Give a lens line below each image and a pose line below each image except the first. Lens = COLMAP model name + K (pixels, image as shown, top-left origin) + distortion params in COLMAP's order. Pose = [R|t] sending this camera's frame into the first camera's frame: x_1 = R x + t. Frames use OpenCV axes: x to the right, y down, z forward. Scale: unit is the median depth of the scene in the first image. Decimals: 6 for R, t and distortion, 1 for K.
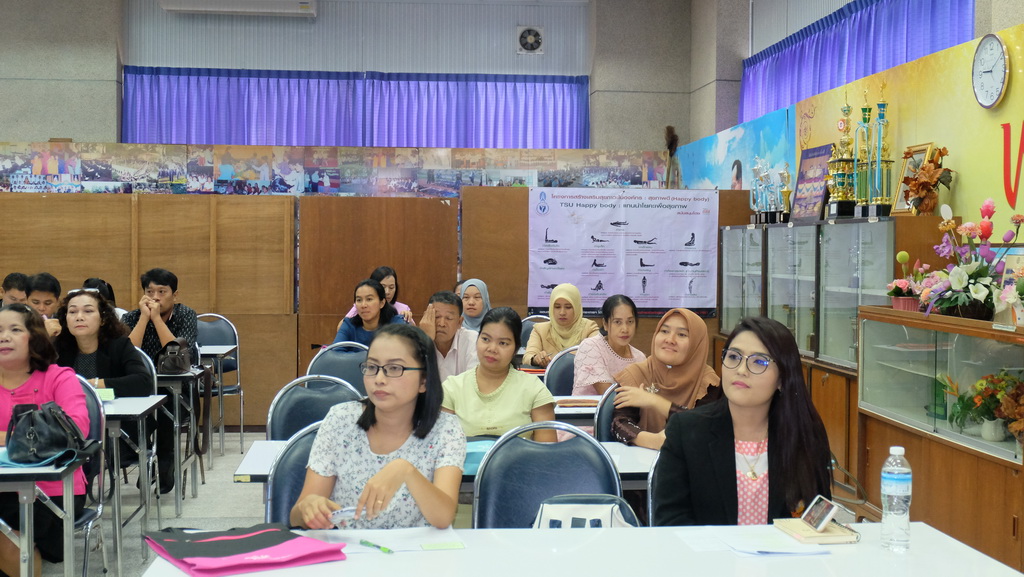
lens RADIAL K [[1325.1, 0, 512.5], [0, 1325.1, 273.7], [0, 0, 1]] dist [0.020010, 0.018325]
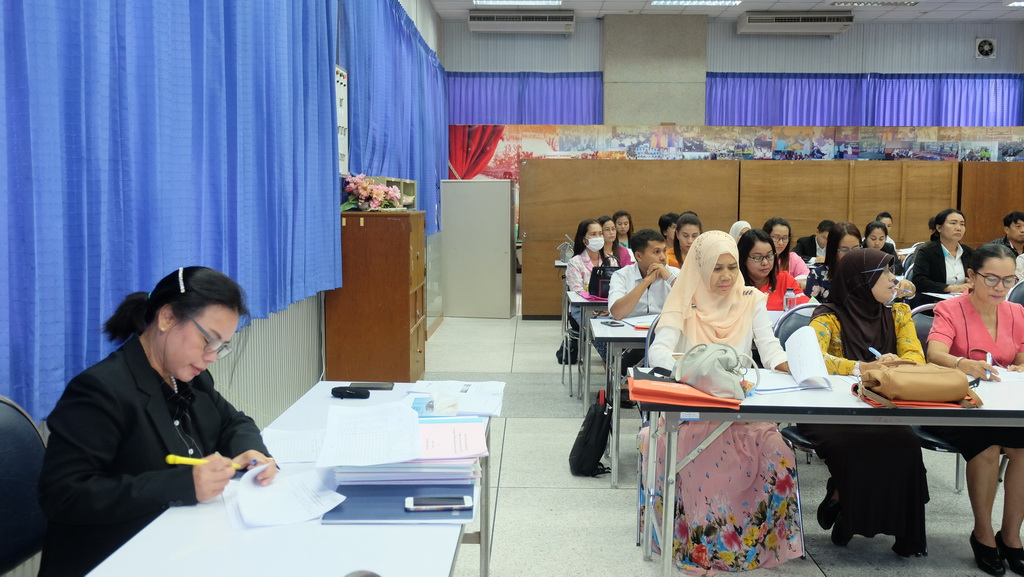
lens RADIAL K [[961.1, 0, 523.3], [0, 961.1, 272.1], [0, 0, 1]] dist [0.014862, 0.010702]
pose [[0.995409, 0.006433, -0.095499, -0.392297], [-0.000896, 0.998322, 0.057907, 0.001340], [0.095711, -0.057556, 0.993744, -0.077973]]
